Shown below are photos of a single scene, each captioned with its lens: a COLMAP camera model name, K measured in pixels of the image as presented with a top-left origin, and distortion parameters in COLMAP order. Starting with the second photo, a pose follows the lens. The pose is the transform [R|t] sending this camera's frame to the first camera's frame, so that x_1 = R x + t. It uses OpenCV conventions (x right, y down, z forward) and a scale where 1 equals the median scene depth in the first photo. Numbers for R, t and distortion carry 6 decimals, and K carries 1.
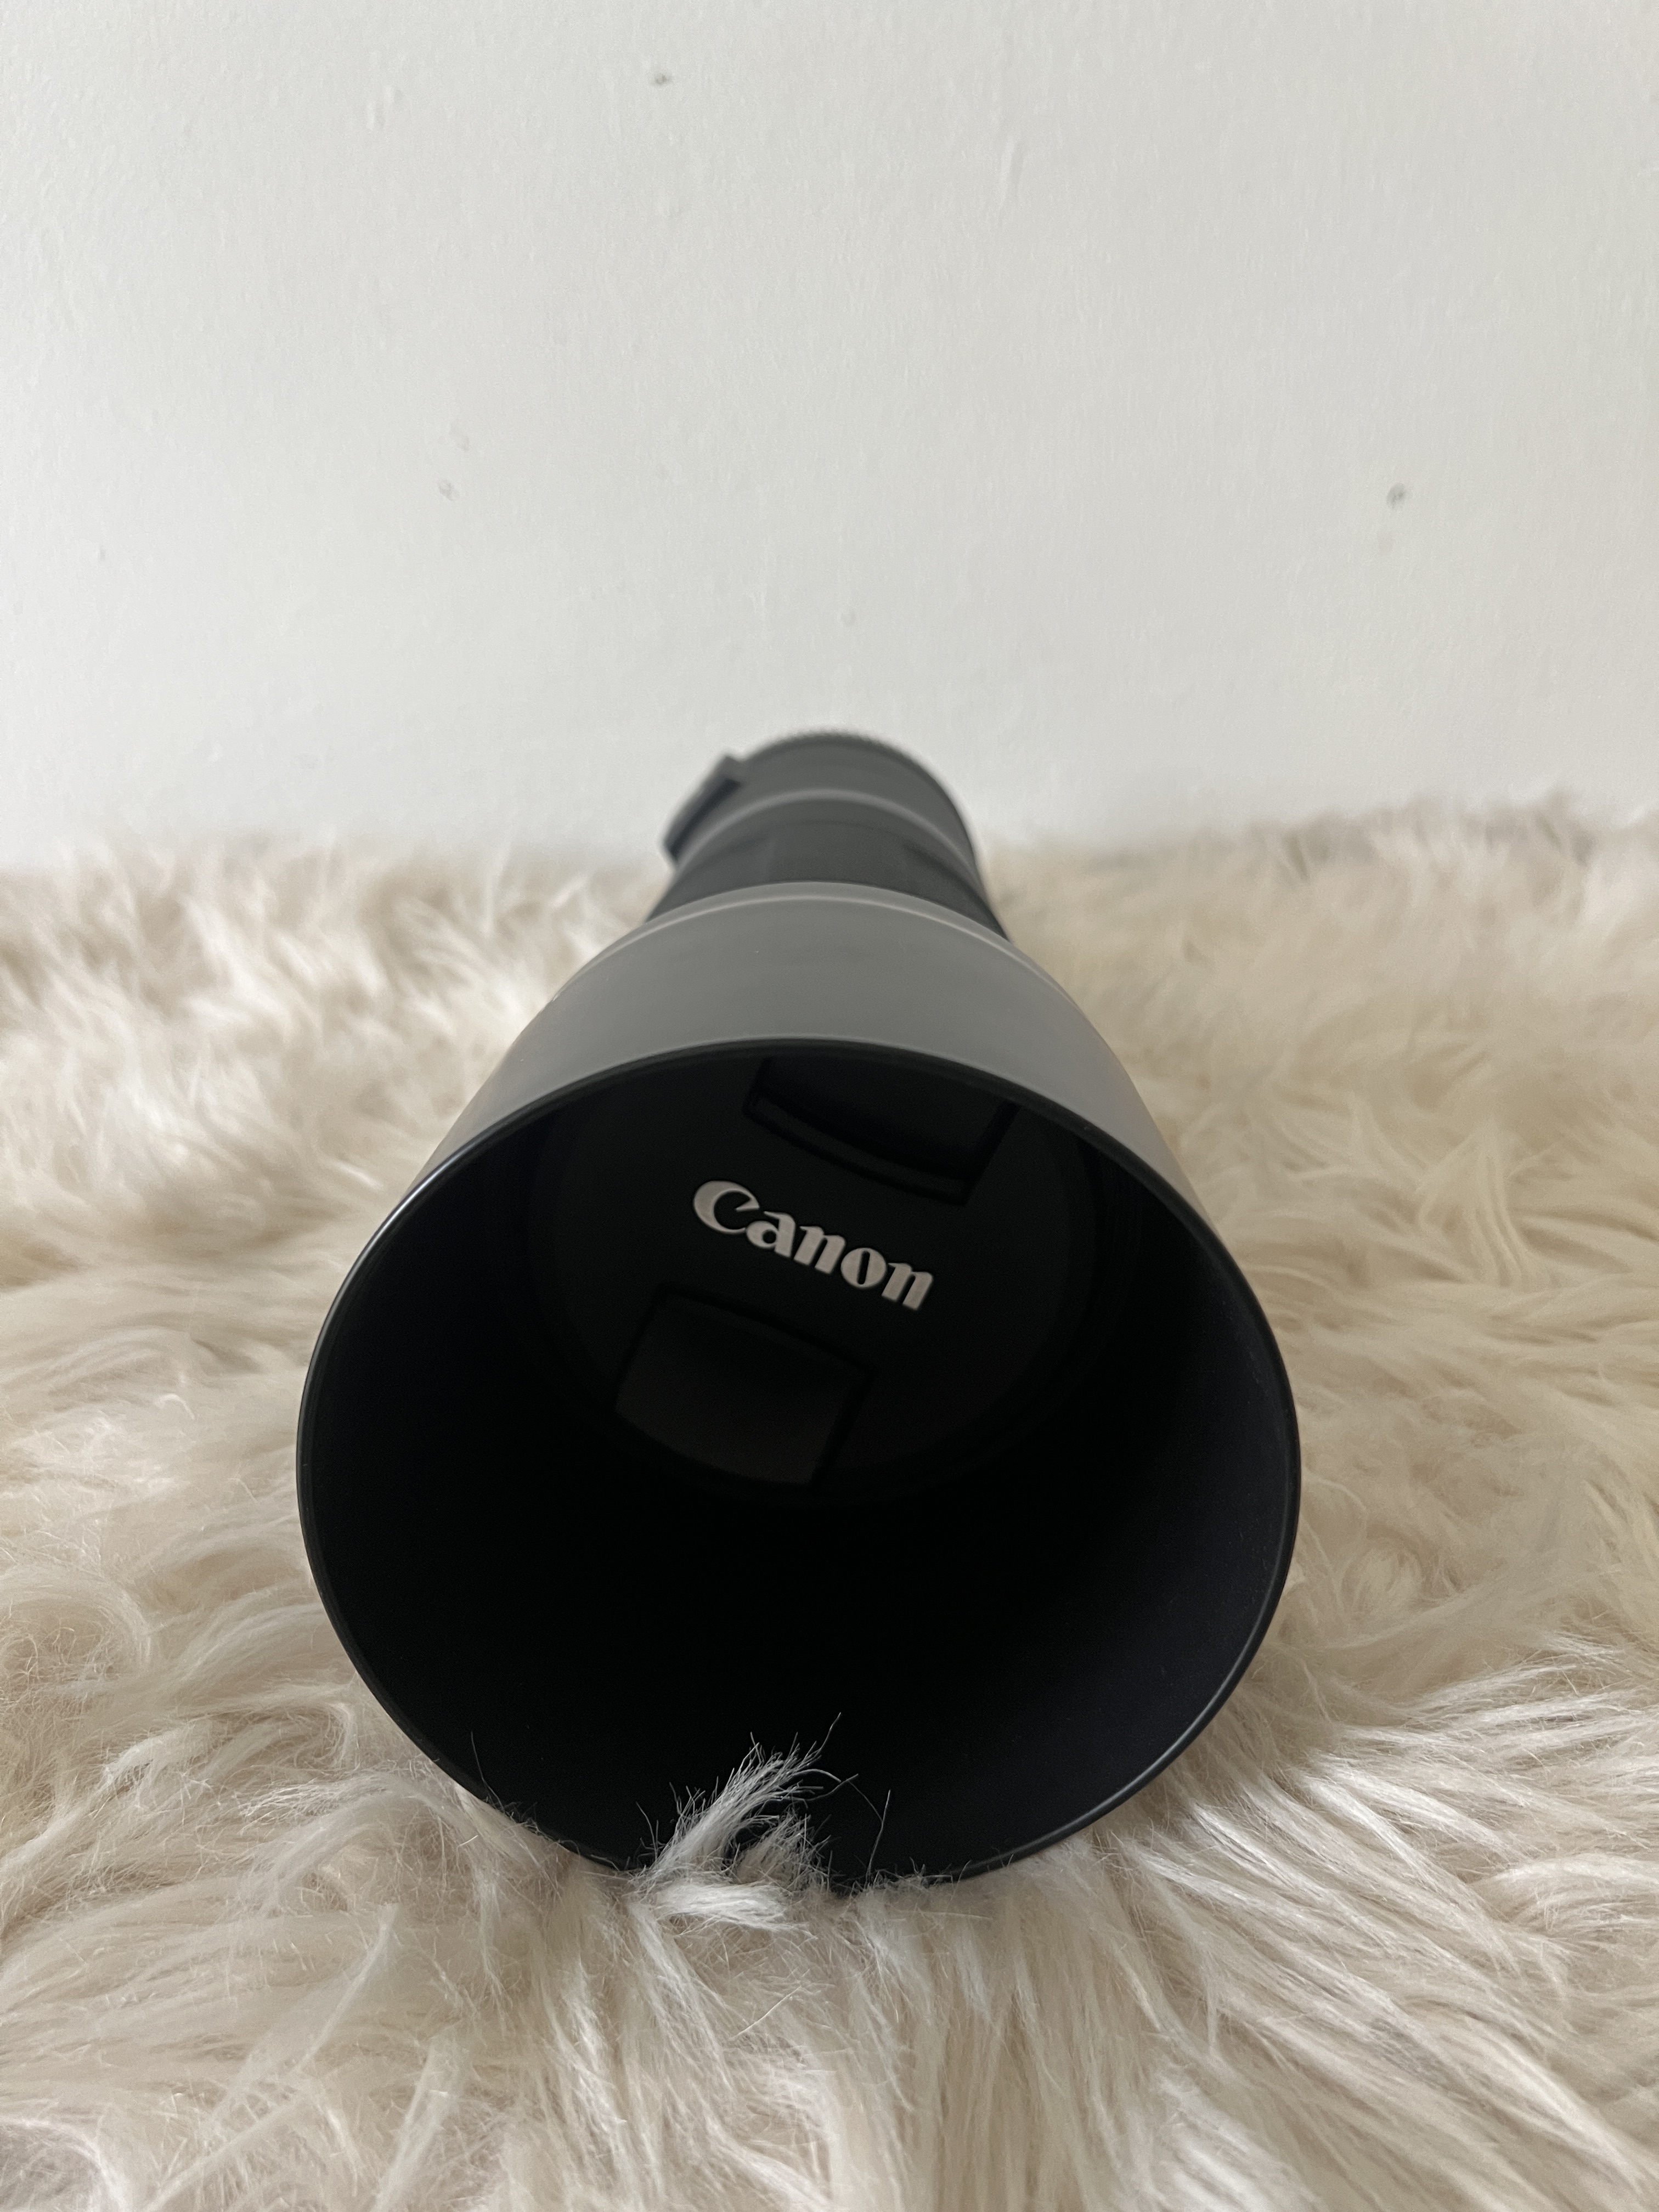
lens RADIAL K [[1714.7, 0, 834.1], [0, 1714.7, 1117.0], [0, 0, 1]] dist [-0.004547, -0.027993]
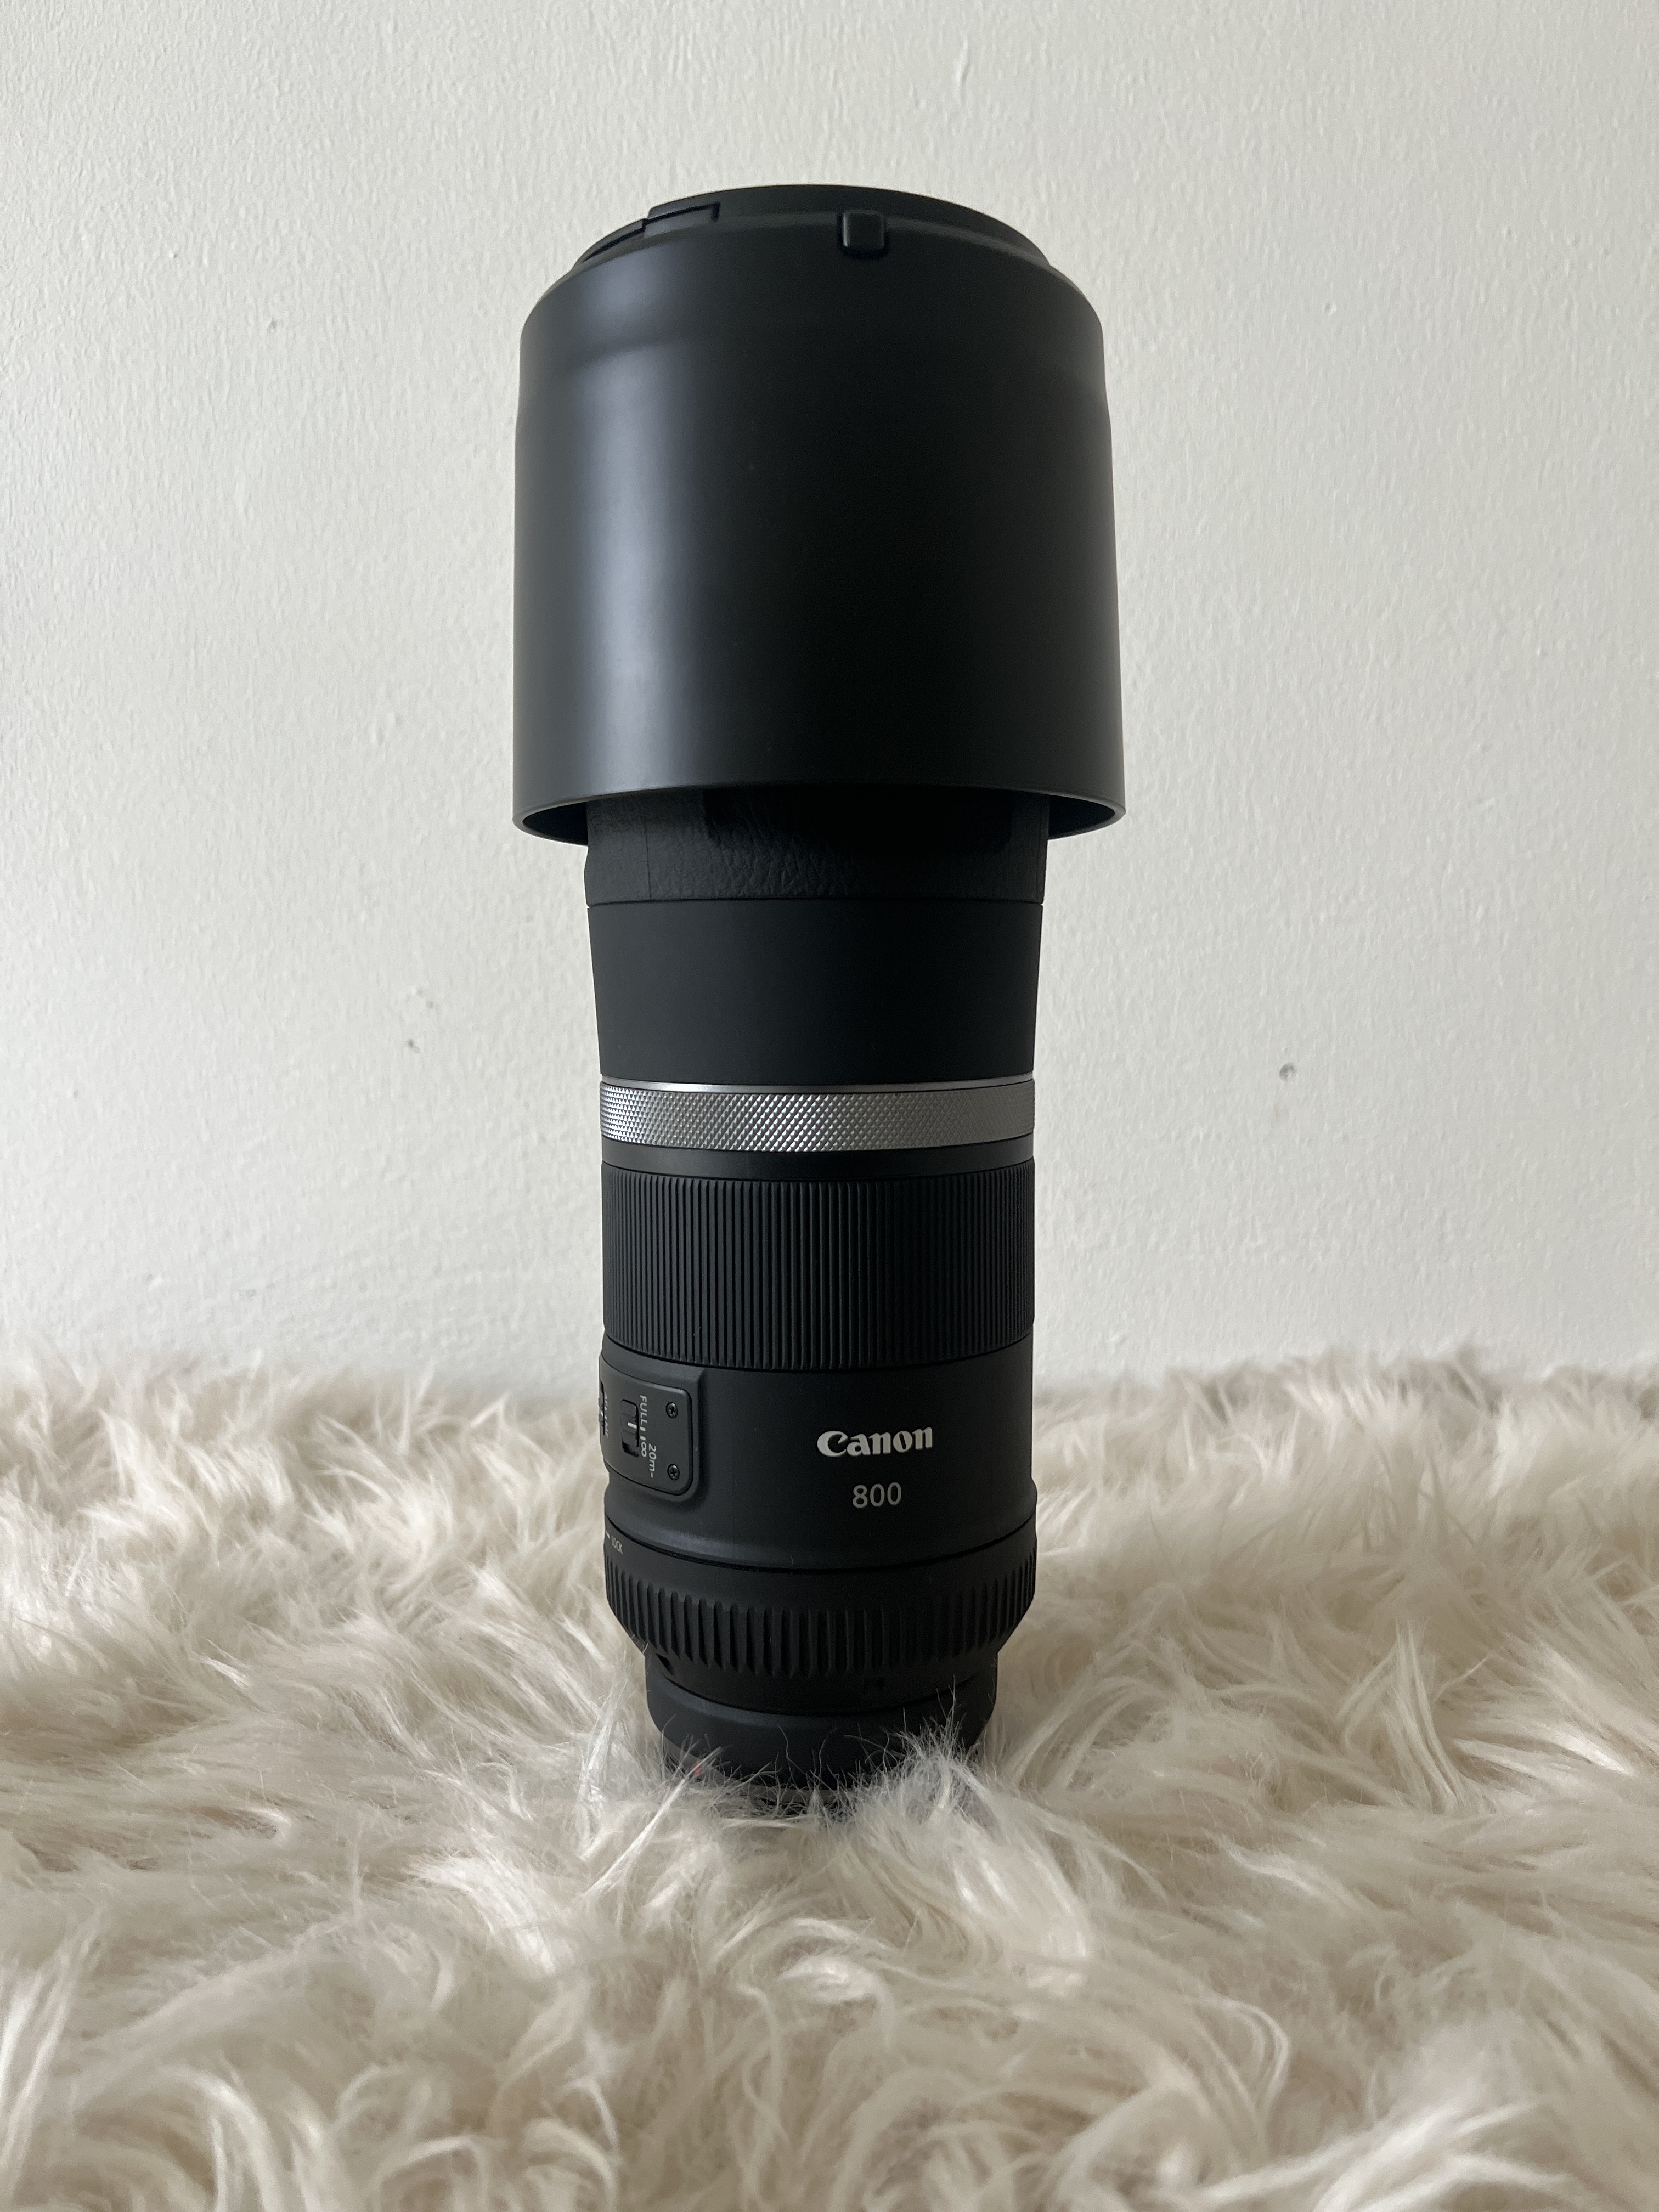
lens RADIAL K [[1714.7, 0, 834.1], [0, 1714.7, 1117.0], [0, 0, 1]] dist [-0.004547, -0.027993]
pose [[0.999517, 0.024928, 0.018555, 0.026179], [-0.016831, 0.936177, -0.351125, 0.059482], [-0.026123, 0.350644, 0.936145, -0.002528]]
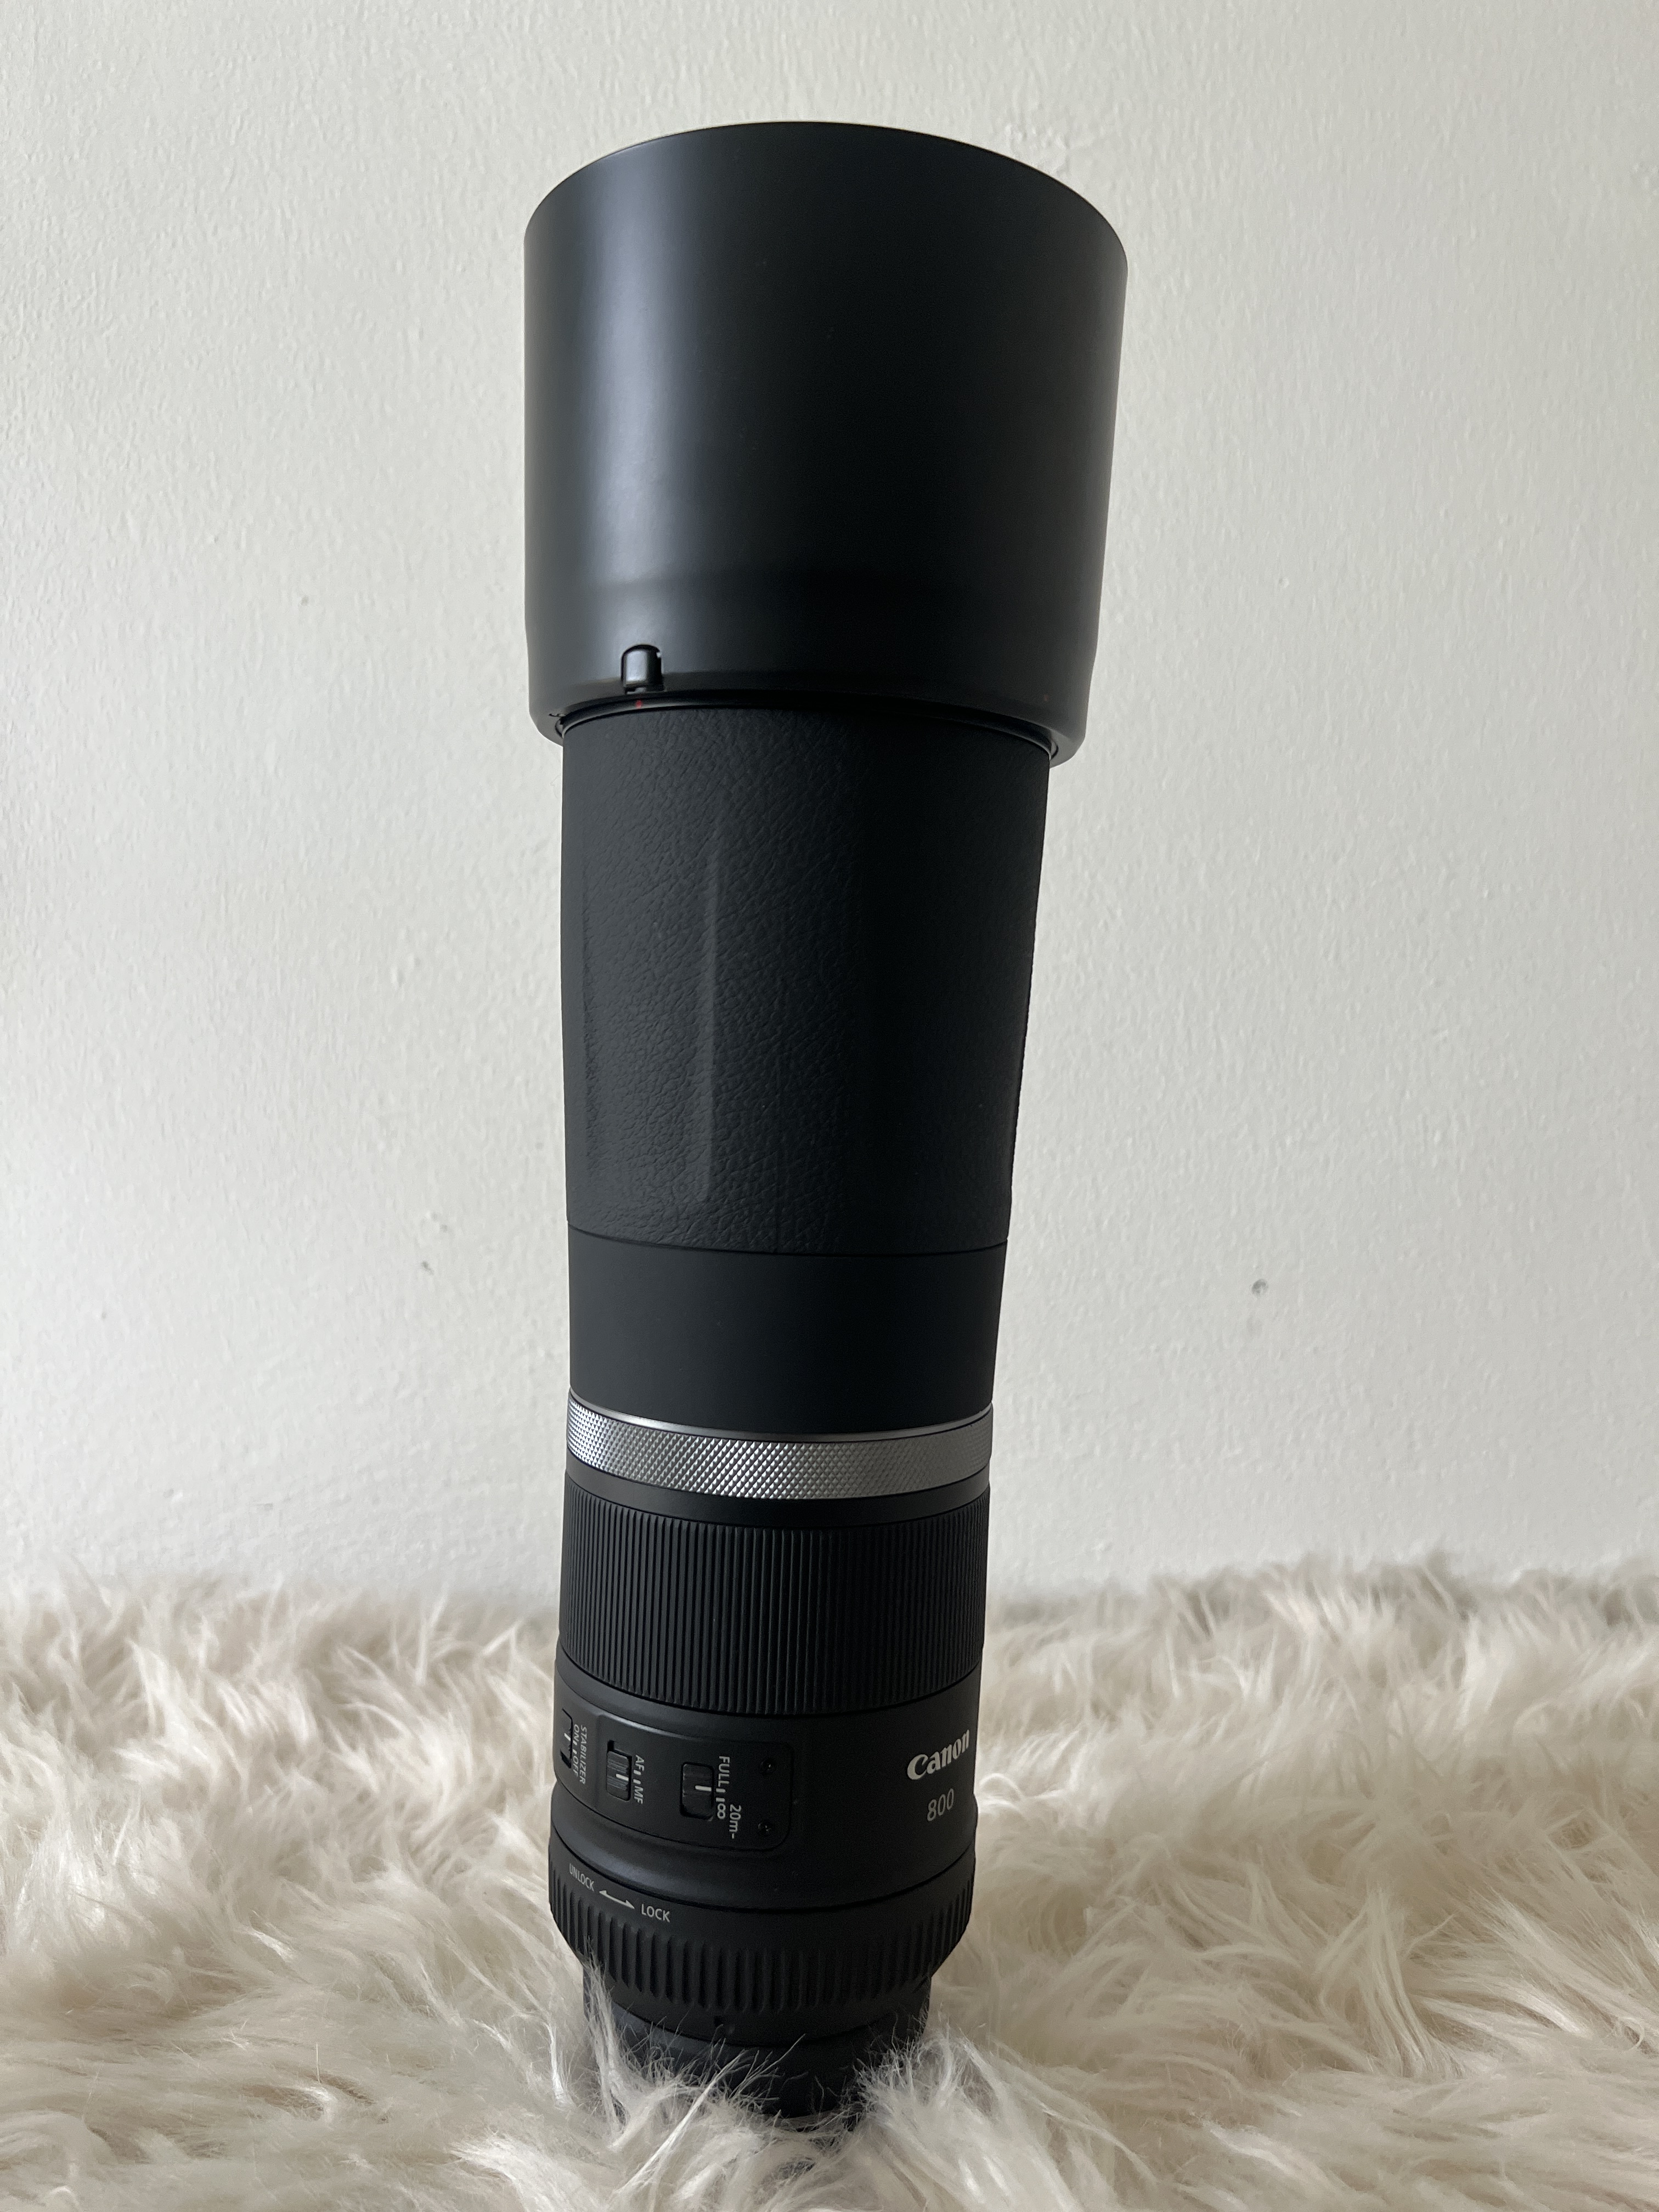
lens RADIAL K [[1735.4, 0, 824.2], [0, 1735.4, 1070.8], [0, 0, 1]] dist [-0.007306, -0.017607]
pose [[0.999505, 0.020778, 0.023640, 0.009955], [-0.009053, 0.909163, -0.416342, -0.010839], [-0.030144, 0.415922, 0.908901, -0.121910]]
